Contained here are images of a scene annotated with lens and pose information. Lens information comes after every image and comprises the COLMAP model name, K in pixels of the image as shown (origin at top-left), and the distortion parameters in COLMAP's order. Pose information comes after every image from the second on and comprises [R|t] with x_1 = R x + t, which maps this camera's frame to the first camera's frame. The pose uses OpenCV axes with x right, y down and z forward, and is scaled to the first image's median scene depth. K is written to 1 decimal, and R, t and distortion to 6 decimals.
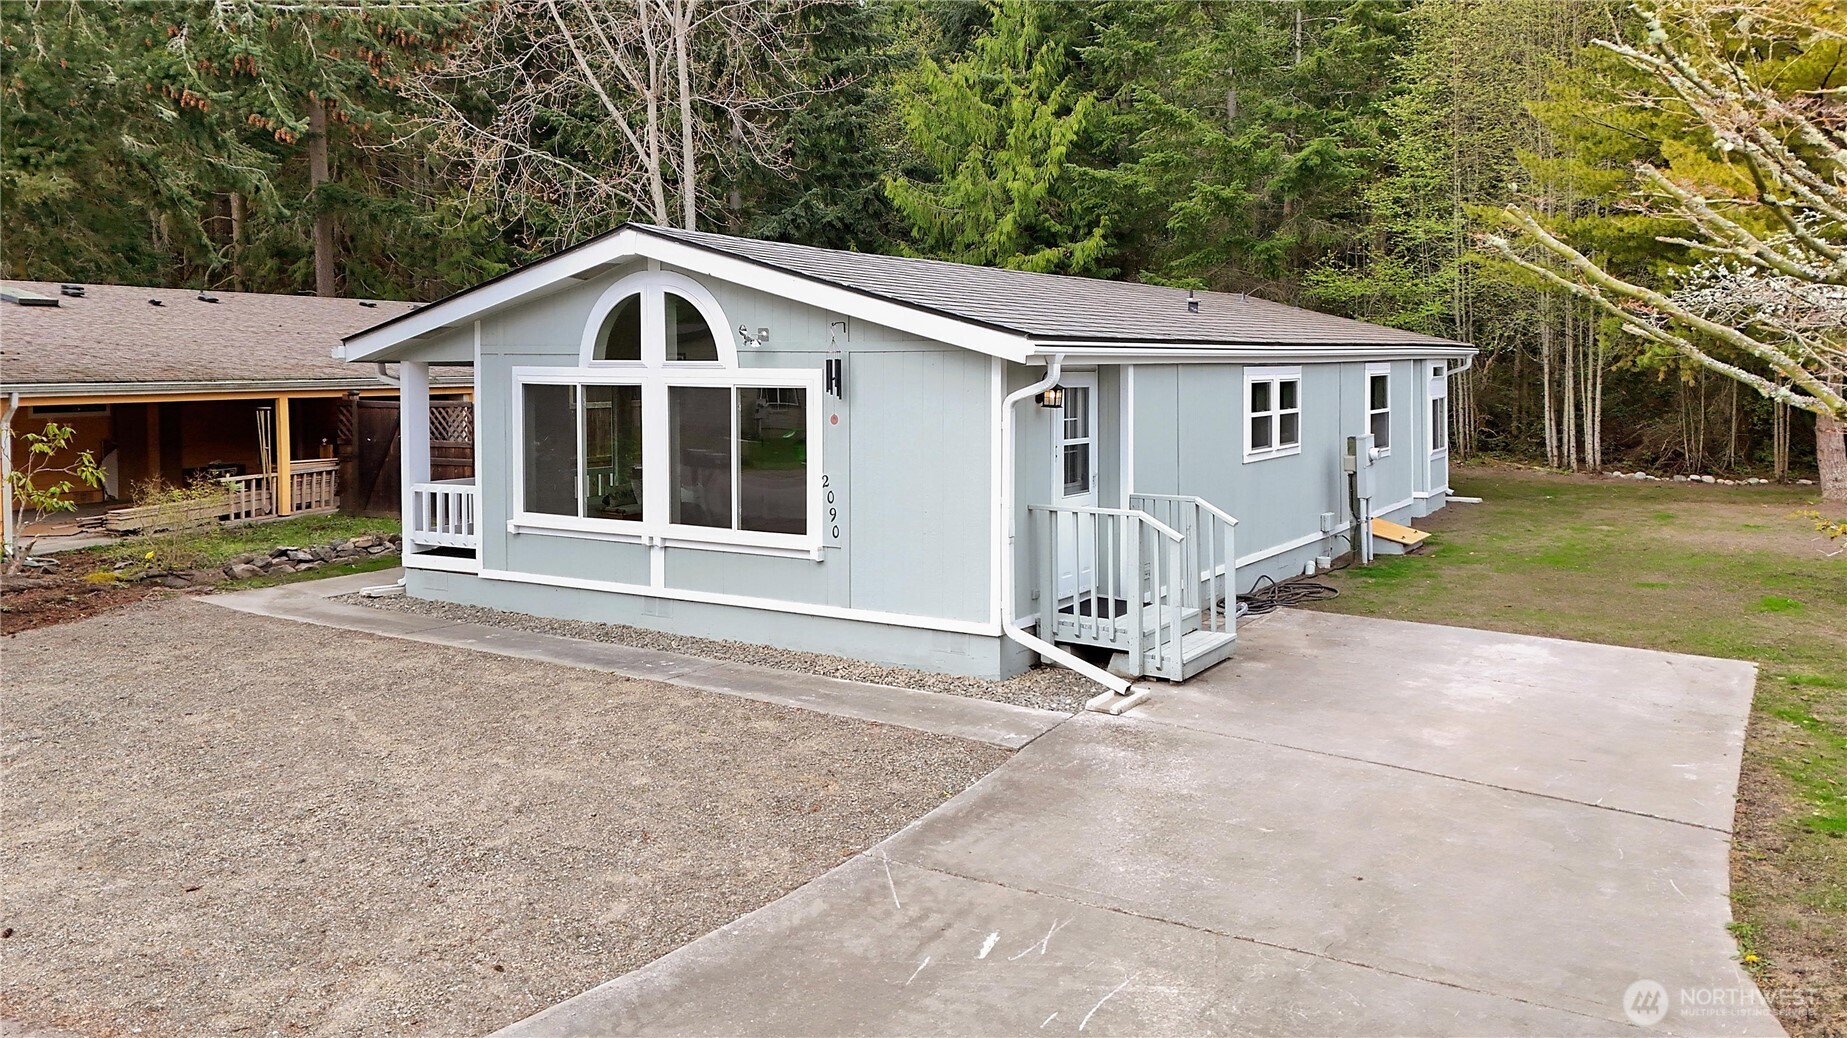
lens RADIAL K [[1375.2, 0, 923.2], [0, 1375.2, 518.7], [0, 0, 1]] dist [0.013387, 0.002179]
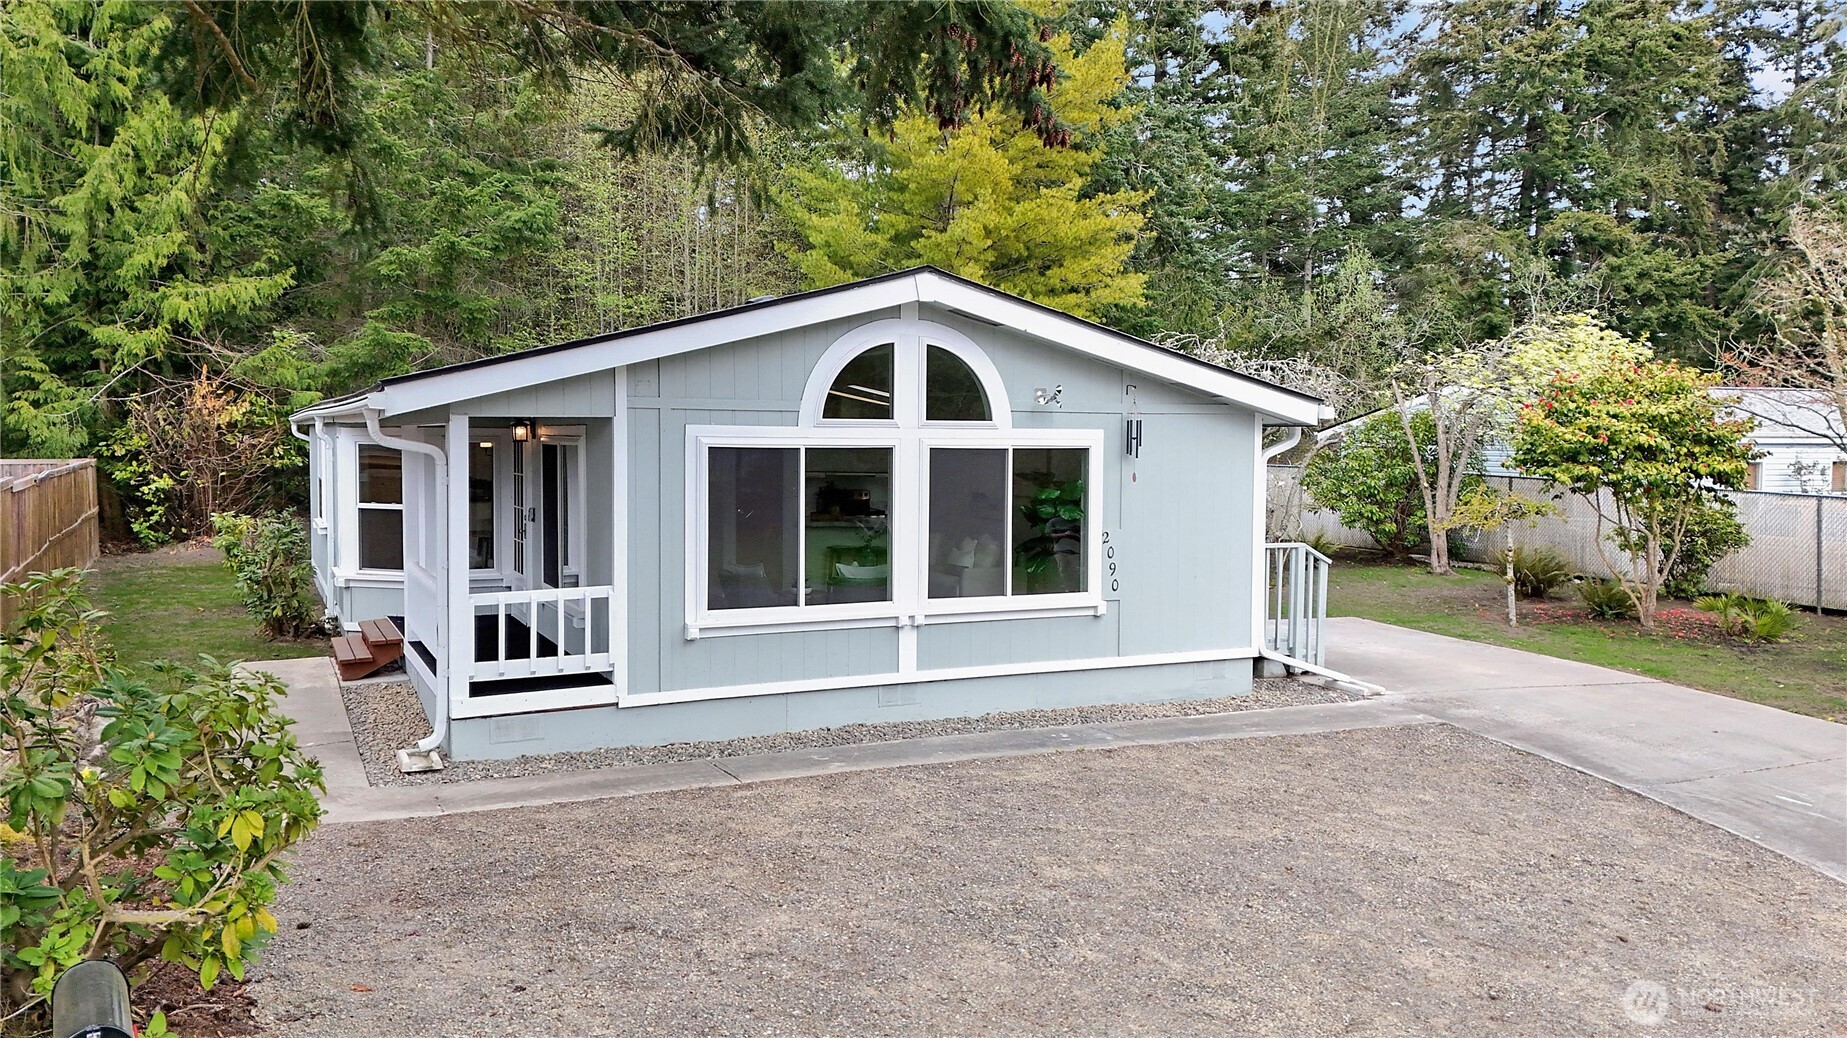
lens RADIAL K [[1375.2, 0, 923.0], [0, 1375.2, 516.1], [0, 0, 1]] dist [0.013387, 0.002179]
pose [[0.561264, -0.057041, 0.825669, -0.936311], [0.081516, 0.996581, 0.013436, -0.063735], [-0.823612, 0.059764, 0.563995, 0.489705]]
